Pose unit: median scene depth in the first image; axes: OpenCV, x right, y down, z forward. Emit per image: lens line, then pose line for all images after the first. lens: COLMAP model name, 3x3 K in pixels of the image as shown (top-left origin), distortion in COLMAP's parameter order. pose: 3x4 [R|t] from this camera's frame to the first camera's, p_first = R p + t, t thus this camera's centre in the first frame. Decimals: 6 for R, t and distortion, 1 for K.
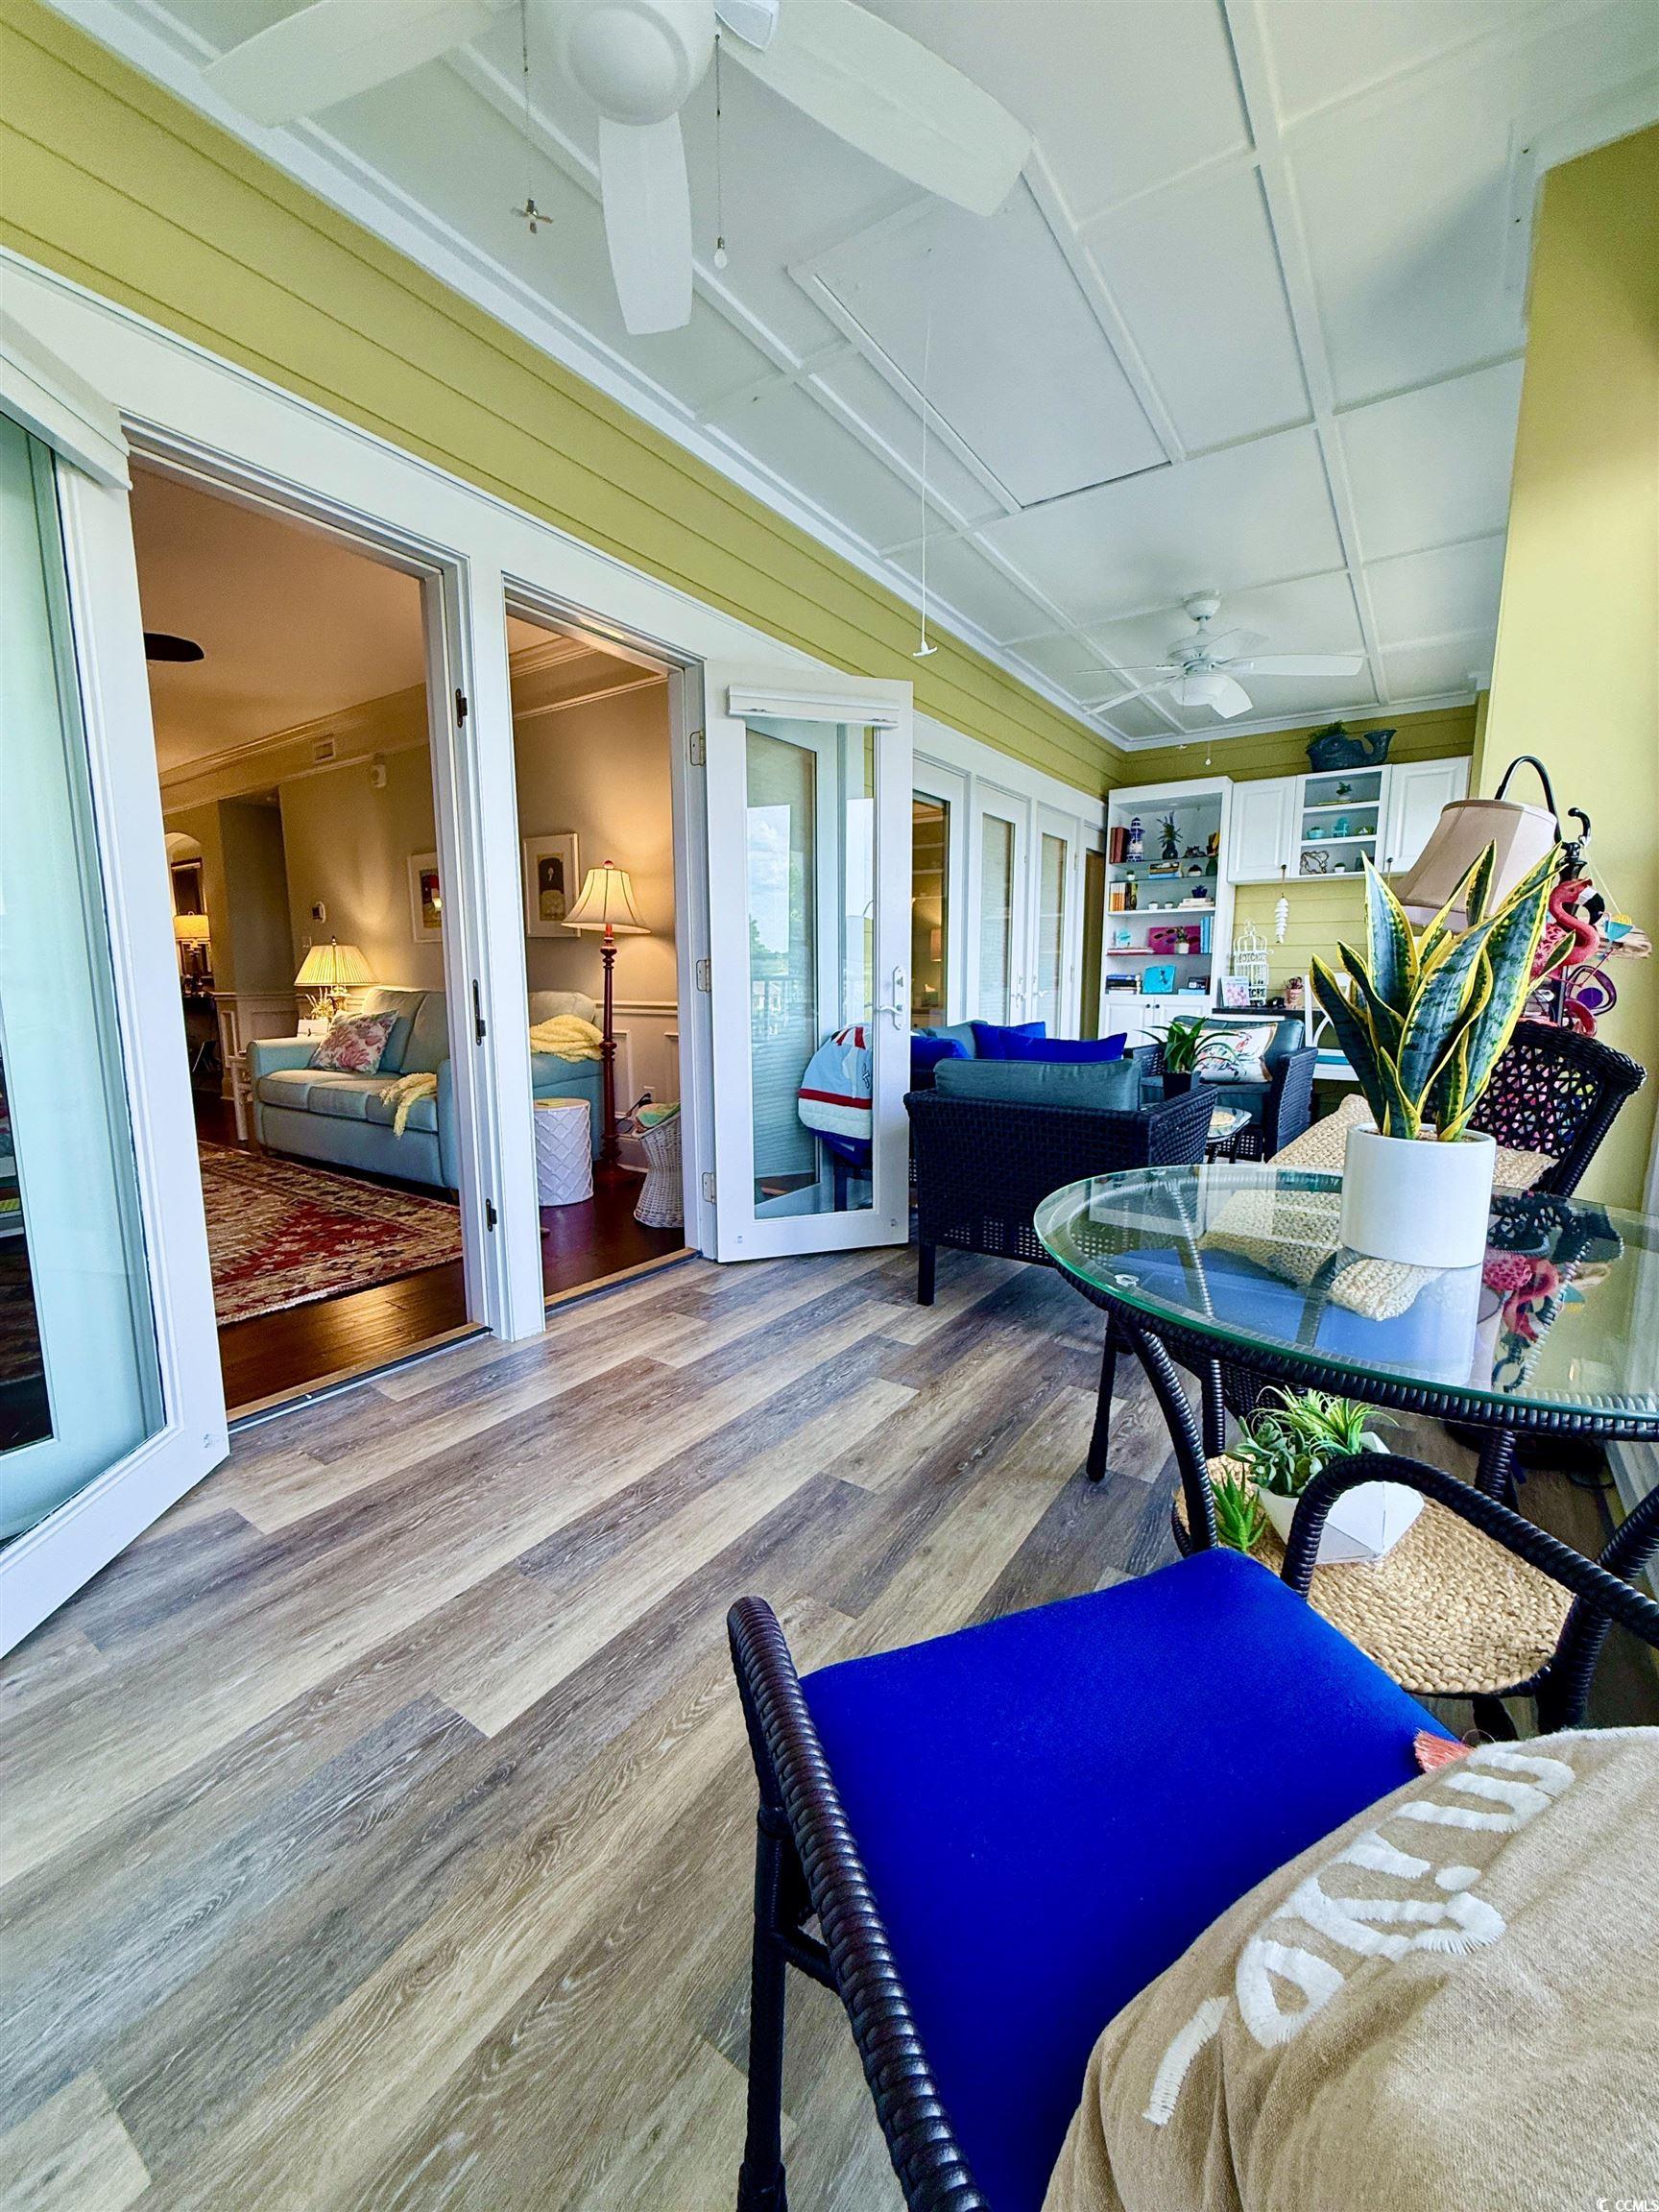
lens RADIAL K [[878.8, 0, 826.6], [0, 878.8, 1104.3], [0, 0, 1]] dist [-0.002680, 0.000403]
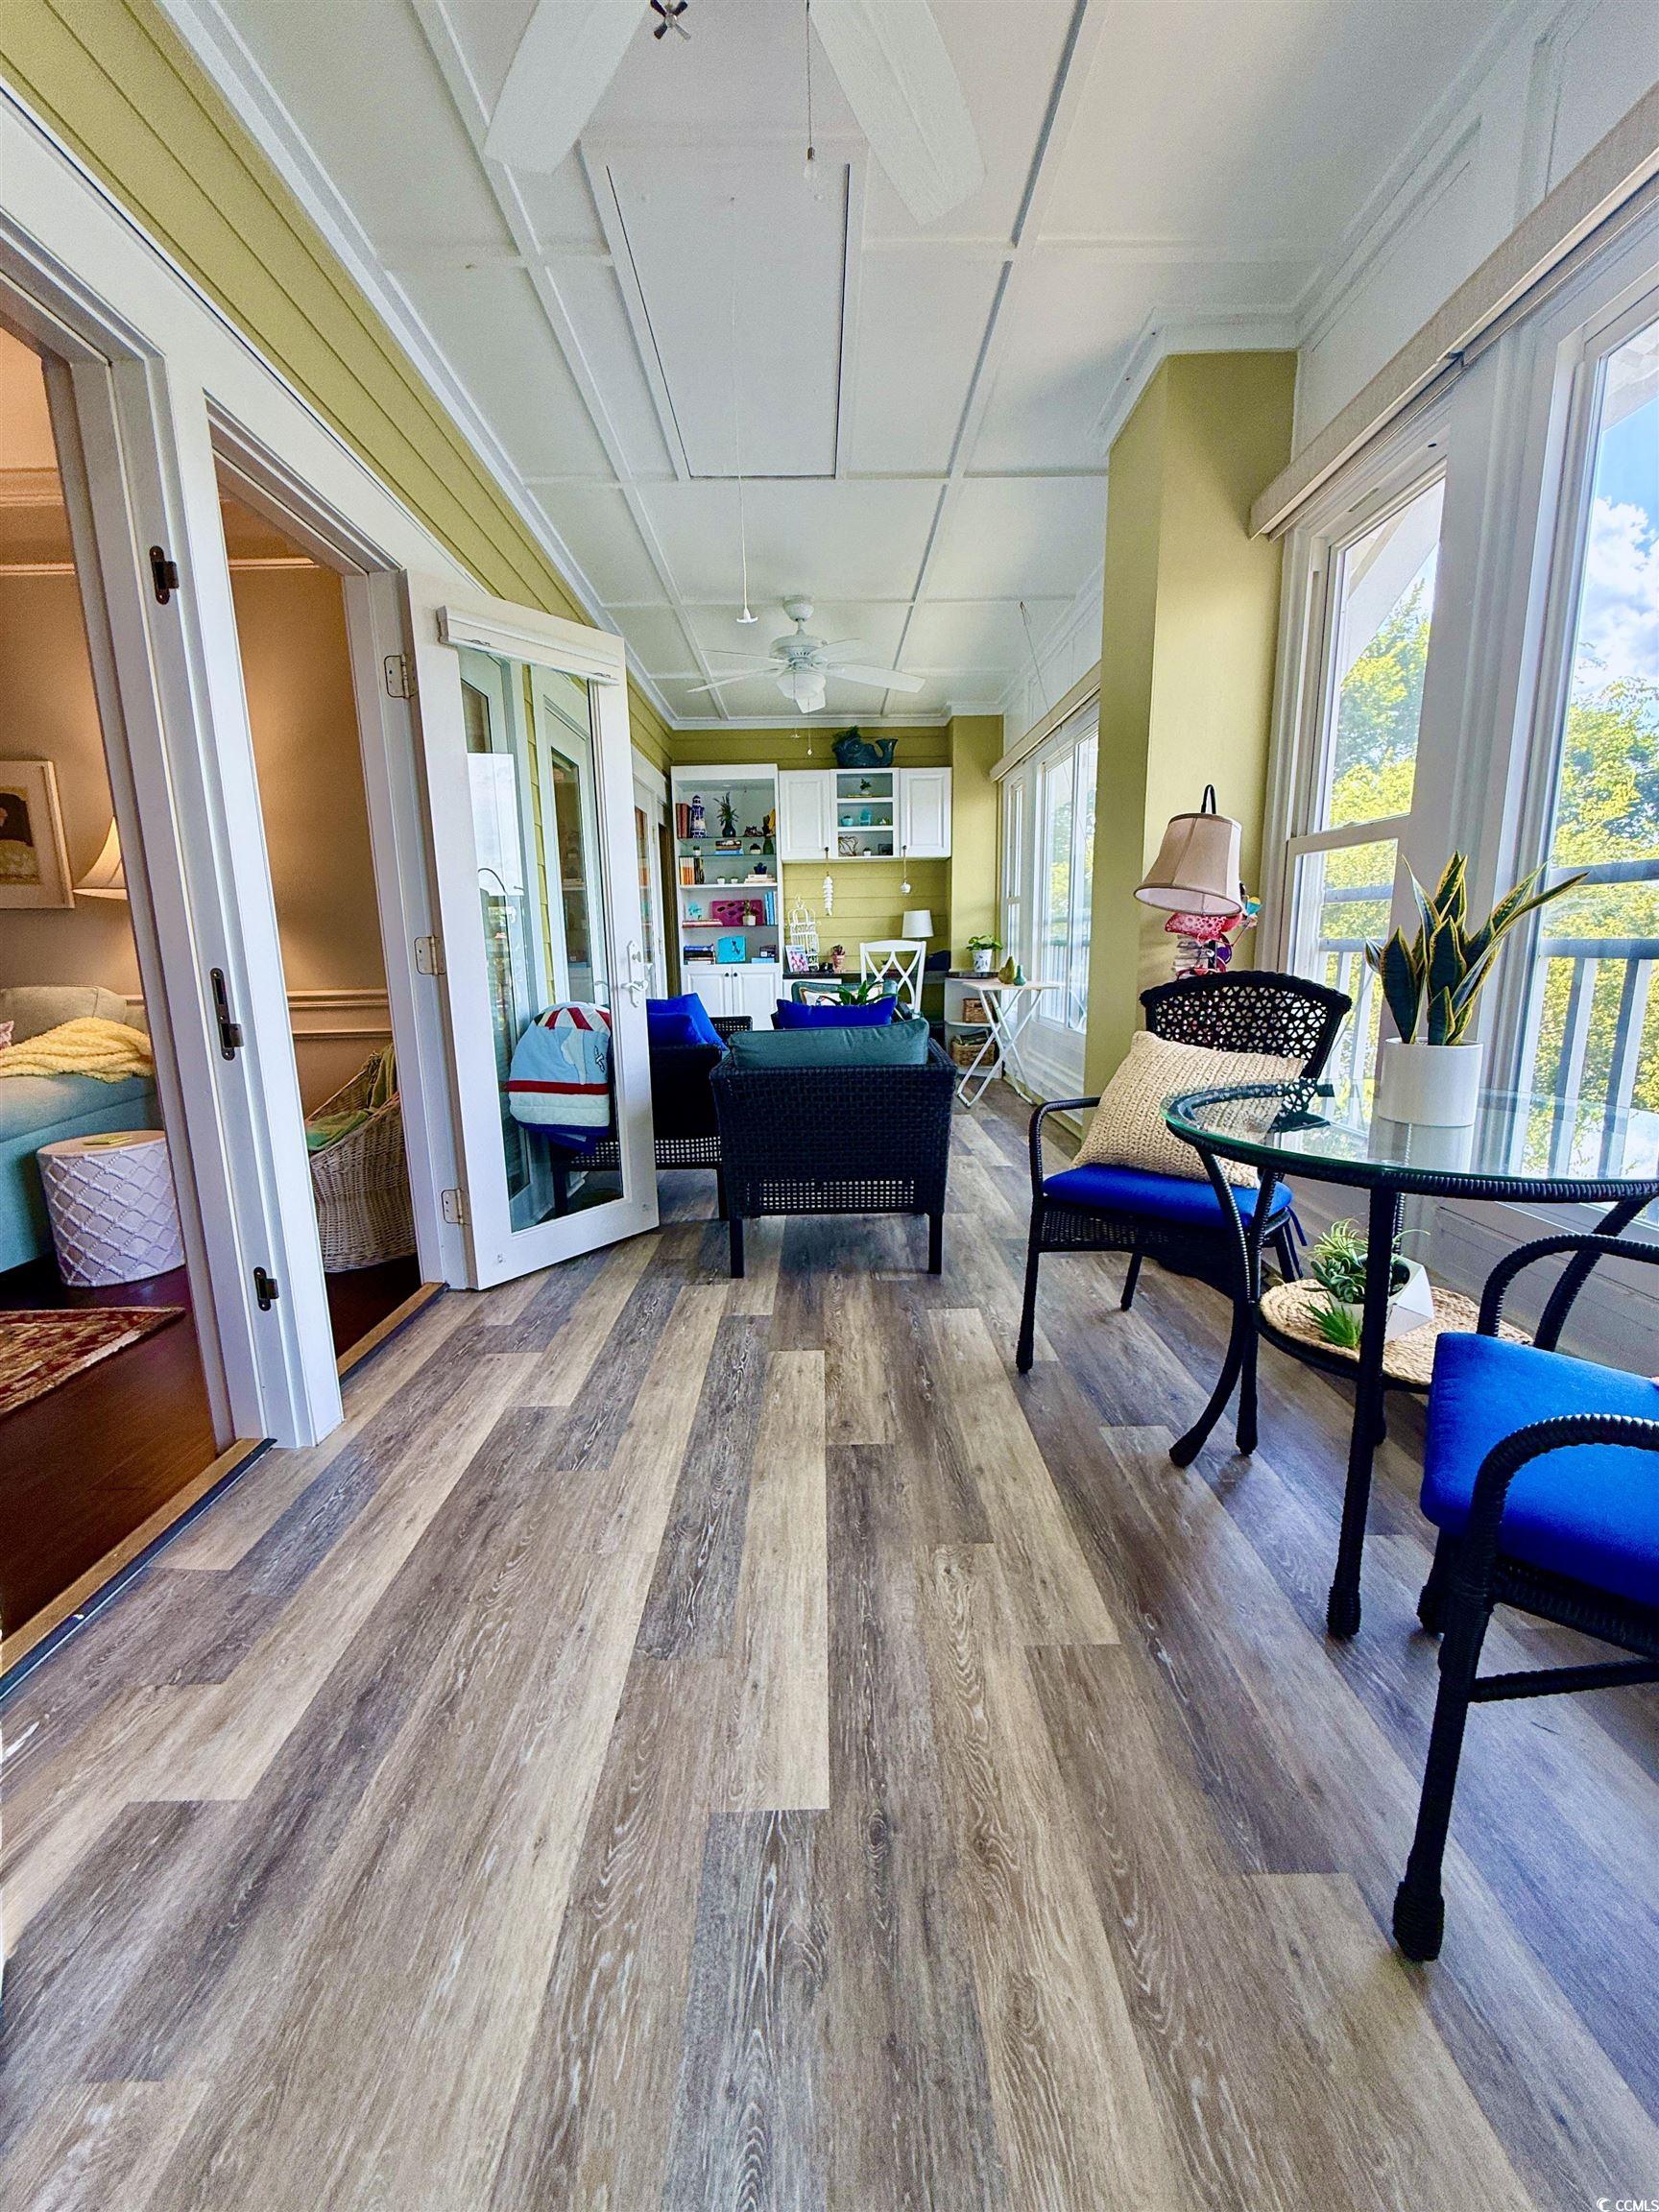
lens RADIAL K [[878.8, 0, 826.6], [0, 878.8, 1104.3], [0, 0, 1]] dist [-0.002680, 0.000403]
pose [[0.817306, -0.121344, 0.563282, -0.324733], [0.104167, 0.992583, 0.062682, -0.020059], [-0.566710, 0.007445, 0.823883, 0.103474]]
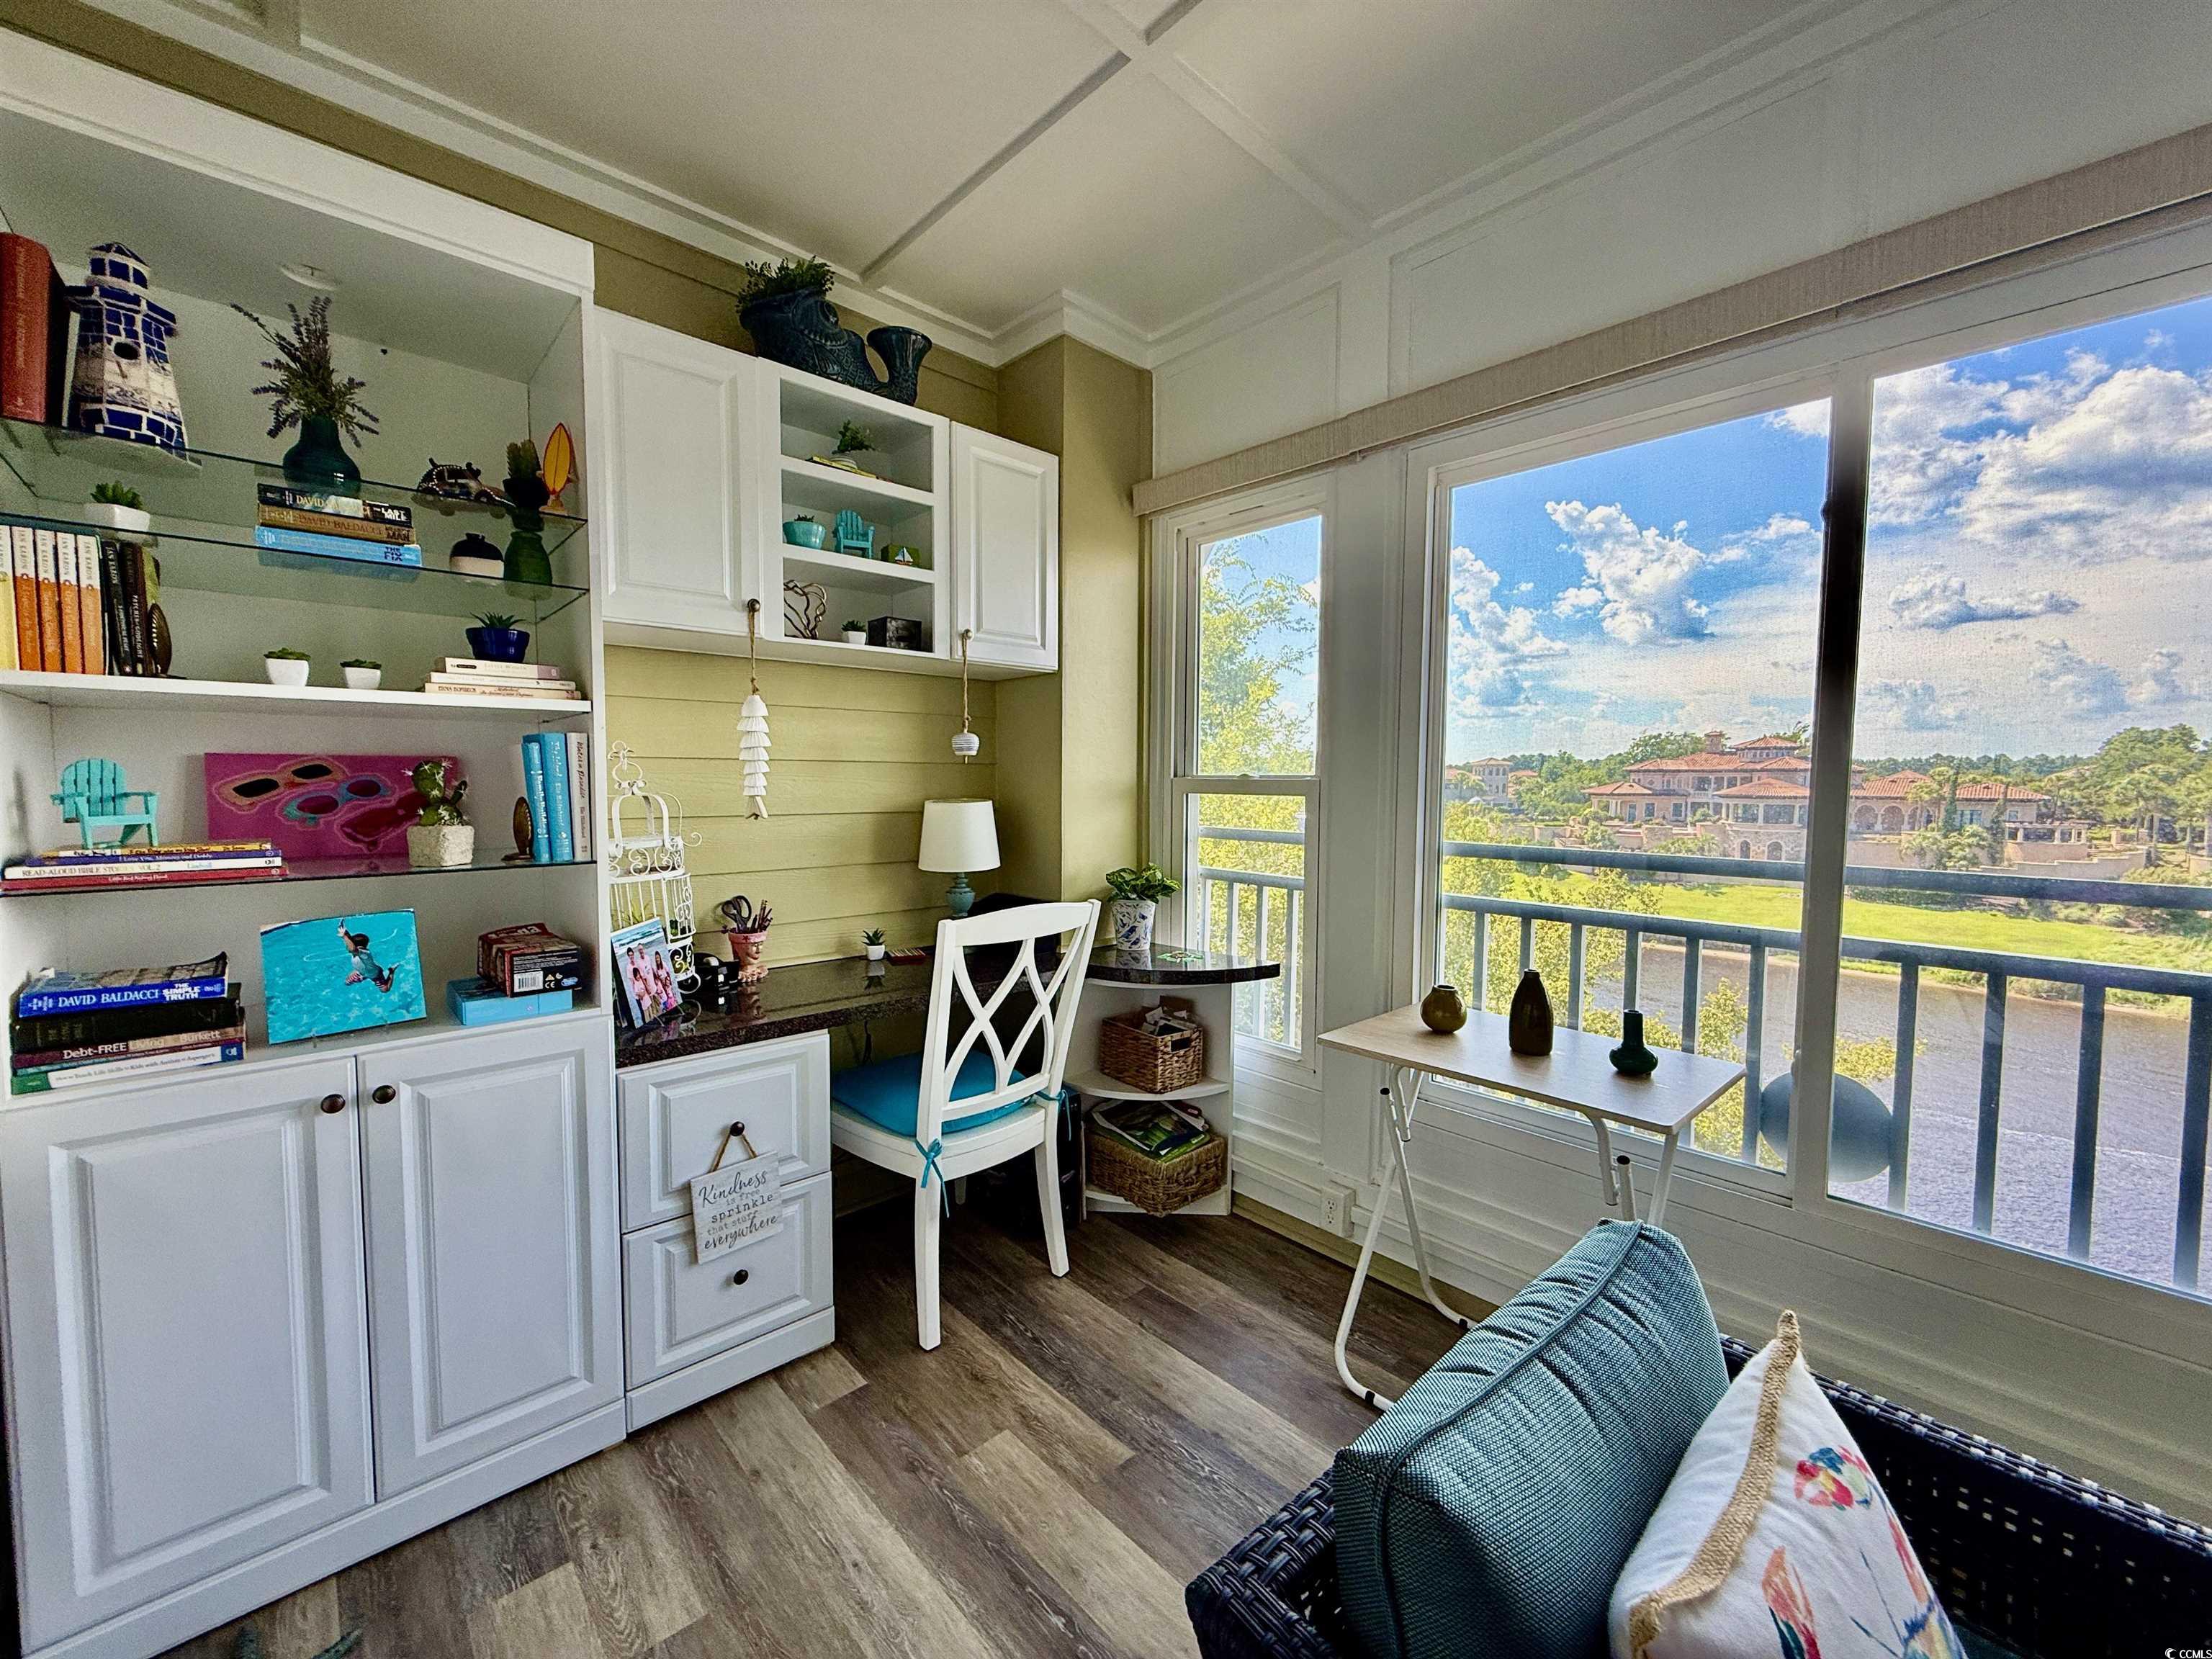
lens RADIAL K [[891.8, 0, 1098.1], [0, 891.8, 833.4], [0, 0, 1]] dist [-0.001735, 0.000183]
pose [[0.200391, -0.059479, 0.977909, 0.379366], [0.137576, 0.989974, 0.032021, -0.333426], [-0.970008, 0.128120, 0.206564, 1.551758]]
